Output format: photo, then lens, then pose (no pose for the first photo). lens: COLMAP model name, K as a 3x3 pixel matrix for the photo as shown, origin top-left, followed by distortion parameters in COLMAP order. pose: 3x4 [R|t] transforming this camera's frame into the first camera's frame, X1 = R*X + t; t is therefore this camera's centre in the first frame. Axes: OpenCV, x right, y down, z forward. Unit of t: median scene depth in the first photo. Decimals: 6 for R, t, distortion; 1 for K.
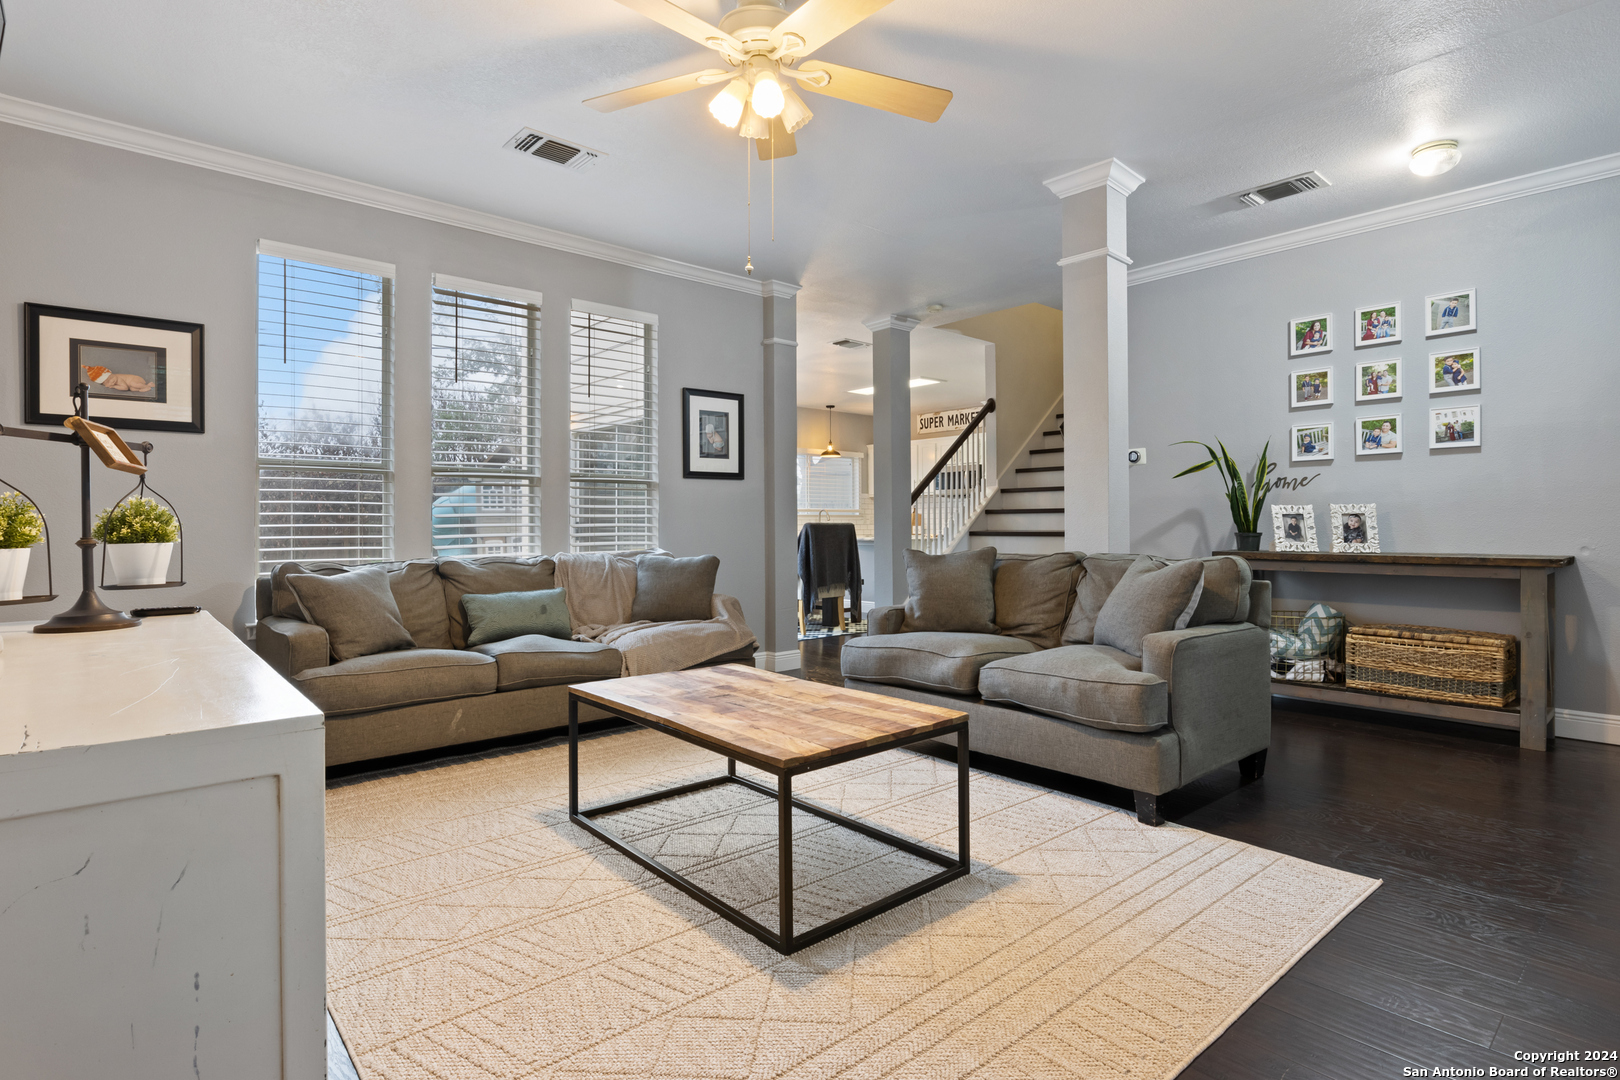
lens RADIAL K [[806.4, 0, 811.5], [0, 806.4, 530.5], [0, 0, 1]] dist [-0.007190, -0.001155]
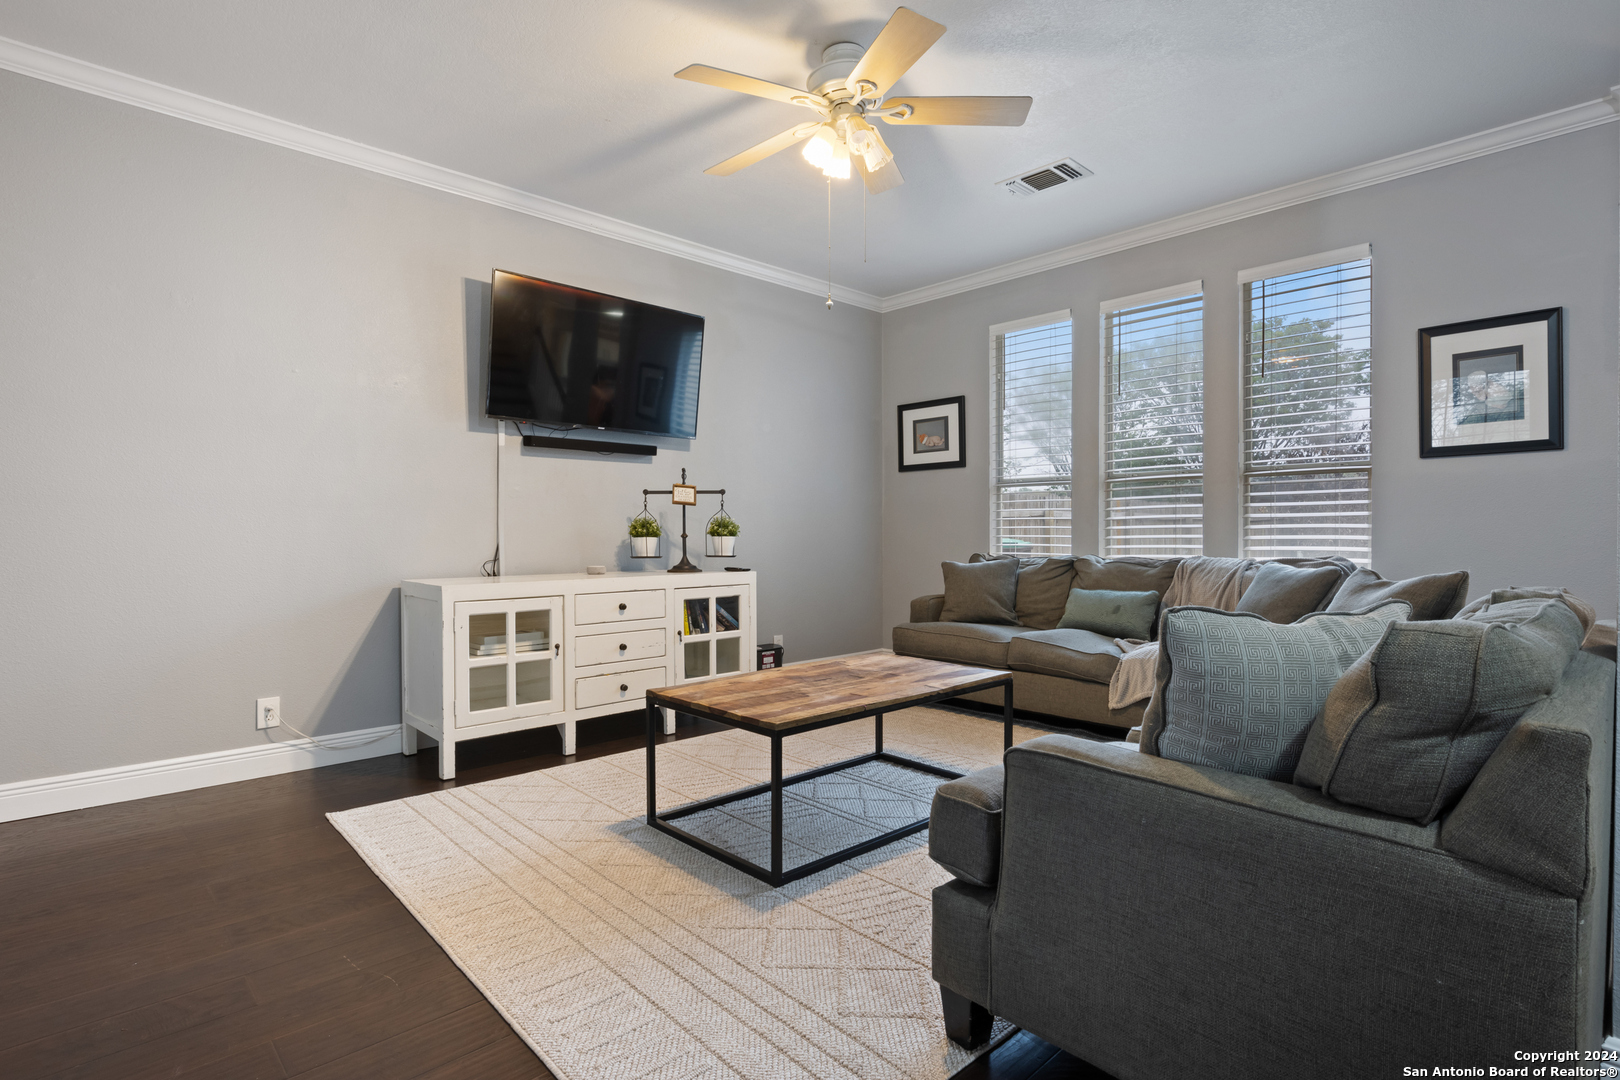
lens RADIAL K [[806.4, 0, 821.8], [0, 806.4, 541.3], [0, 0, 1]] dist [-0.007190, -0.001155]
pose [[0.042706, 0.016484, -0.998952, 0.908579], [-0.002601, 0.999862, 0.016388, -0.005208], [0.999084, 0.001898, 0.042743, 0.794671]]
